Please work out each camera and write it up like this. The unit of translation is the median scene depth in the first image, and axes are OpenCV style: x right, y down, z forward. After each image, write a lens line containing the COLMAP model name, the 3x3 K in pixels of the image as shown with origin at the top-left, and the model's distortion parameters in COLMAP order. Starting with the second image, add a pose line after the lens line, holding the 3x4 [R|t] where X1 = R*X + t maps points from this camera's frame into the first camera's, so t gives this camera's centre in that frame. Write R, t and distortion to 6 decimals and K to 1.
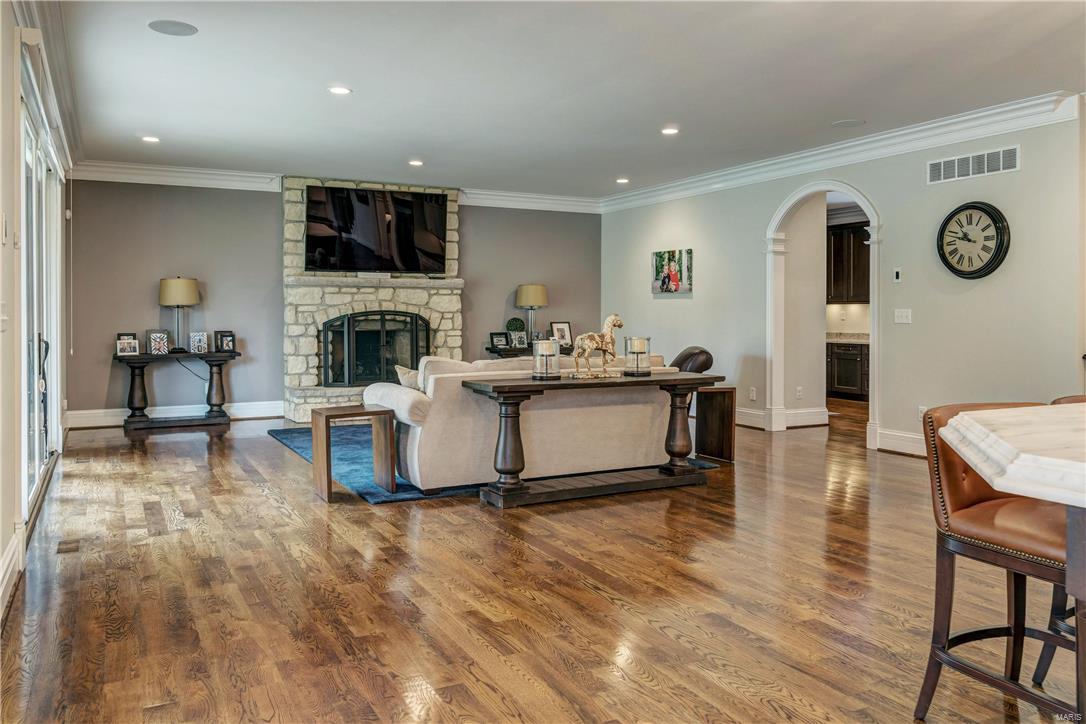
lens RADIAL K [[837.6, 0, 541.9], [0, 837.6, 335.7], [0, 0, 1]] dist [0.001806, 0.001526]
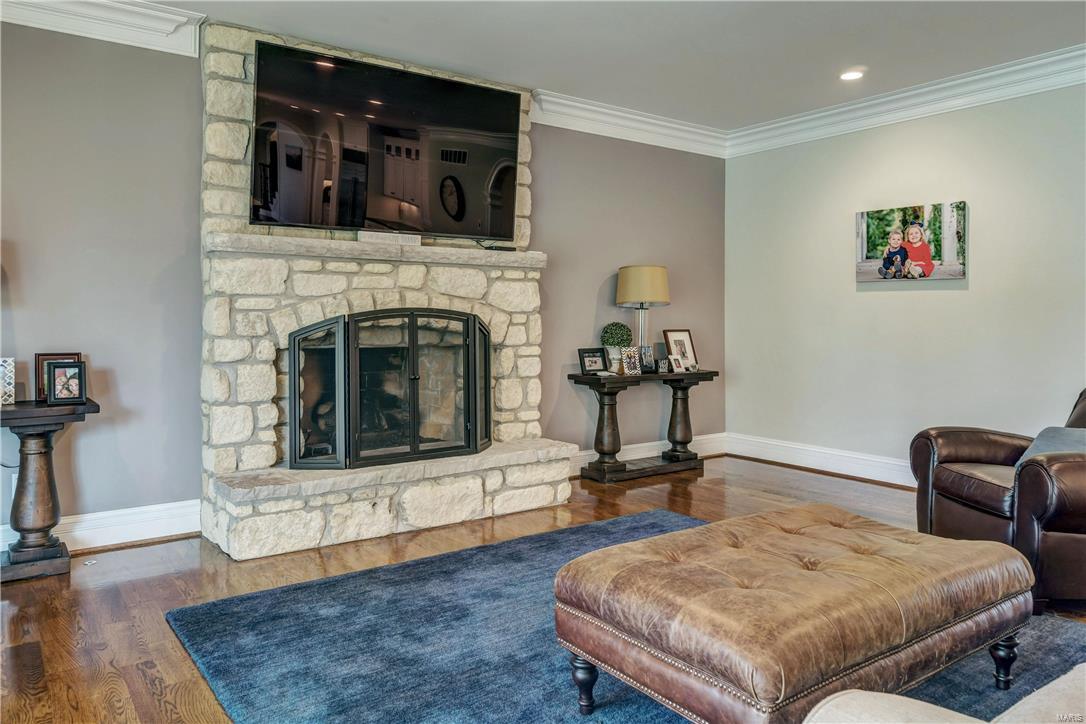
lens RADIAL K [[764.4, 0, 543.6], [0, 764.4, 320.0], [0, 0, 1]] dist [0.000555, 0.000770]
pose [[0.987890, 0.001290, 0.155153, -0.181950], [0.002327, 0.999730, -0.023127, -0.012395], [-0.155141, 0.023208, 0.987620, 0.537007]]
